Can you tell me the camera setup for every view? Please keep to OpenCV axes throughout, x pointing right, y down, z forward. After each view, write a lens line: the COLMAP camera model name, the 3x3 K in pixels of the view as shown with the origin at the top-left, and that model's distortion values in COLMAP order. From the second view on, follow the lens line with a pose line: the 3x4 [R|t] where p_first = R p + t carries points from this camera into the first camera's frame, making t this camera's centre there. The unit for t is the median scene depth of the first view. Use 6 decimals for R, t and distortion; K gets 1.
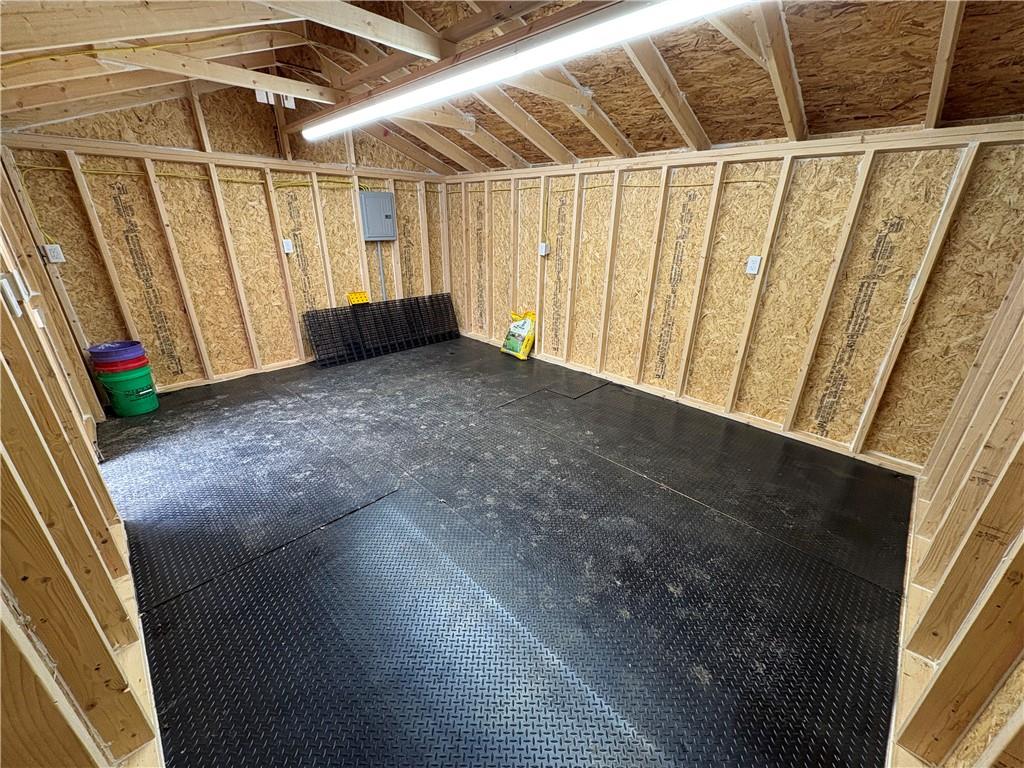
lens RADIAL K [[406.9, 0, 509.9], [0, 406.9, 383.2], [0, 0, 1]] dist [0.001625, 0.000247]
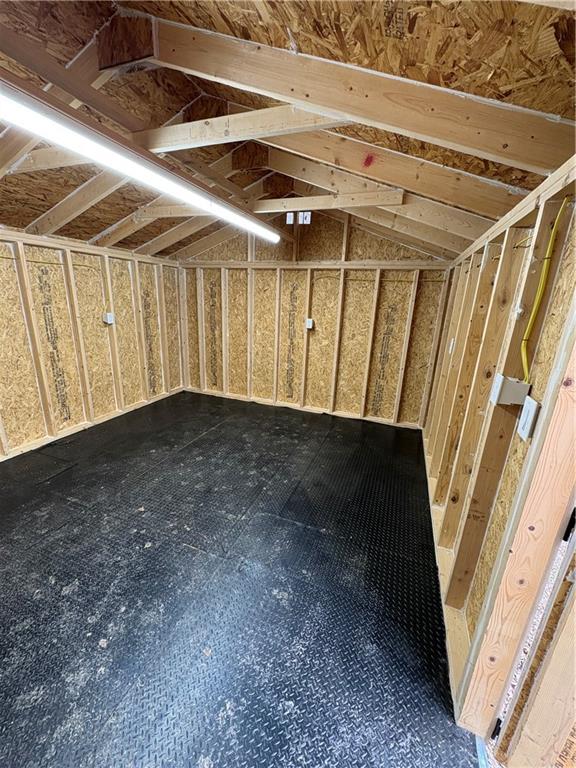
lens RADIAL K [[305.2, 0, 287.5], [0, 305.2, 383.7], [0, 0, 1]] dist [0.001625, 0.000247]
pose [[-0.403631, -0.280944, 0.870720, -0.731695], [0.301694, 0.857588, 0.416561, -0.323328], [-0.863749, 0.430828, -0.261390, 0.738167]]
